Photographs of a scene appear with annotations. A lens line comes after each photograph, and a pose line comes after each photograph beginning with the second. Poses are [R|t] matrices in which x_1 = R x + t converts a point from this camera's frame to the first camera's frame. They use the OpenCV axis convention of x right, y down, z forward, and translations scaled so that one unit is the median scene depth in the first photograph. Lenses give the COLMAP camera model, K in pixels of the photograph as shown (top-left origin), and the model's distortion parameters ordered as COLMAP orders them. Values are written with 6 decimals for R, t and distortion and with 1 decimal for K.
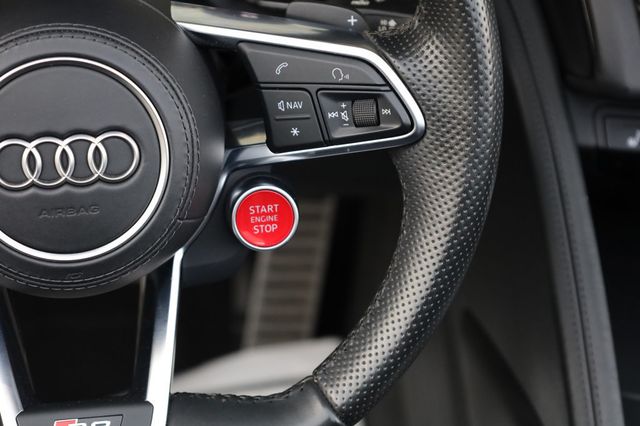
lens RADIAL K [[1882.0, 0, 323.3], [0, 1882.0, 212.1], [0, 0, 1]] dist [-0.024714, 0.000000]
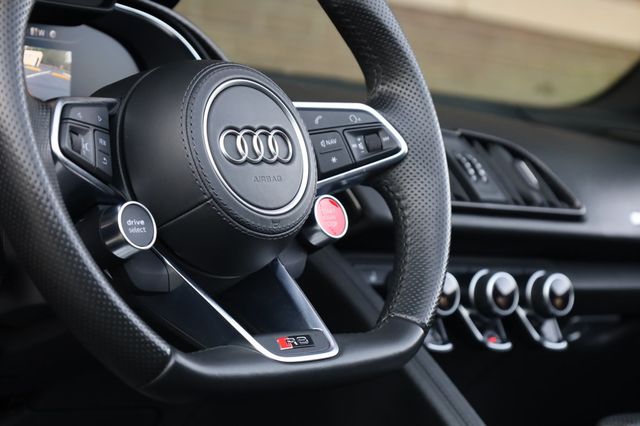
lens RADIAL K [[1882.0, 0, 320.9], [0, 1882.0, 211.9], [0, 0, 1]] dist [-0.024714, 0.000000]
pose [[0.768233, -0.024007, 0.639720, -0.998928], [0.331170, 0.870096, -0.365046, 0.546194], [-0.547854, 0.492296, 0.676387, 0.005752]]
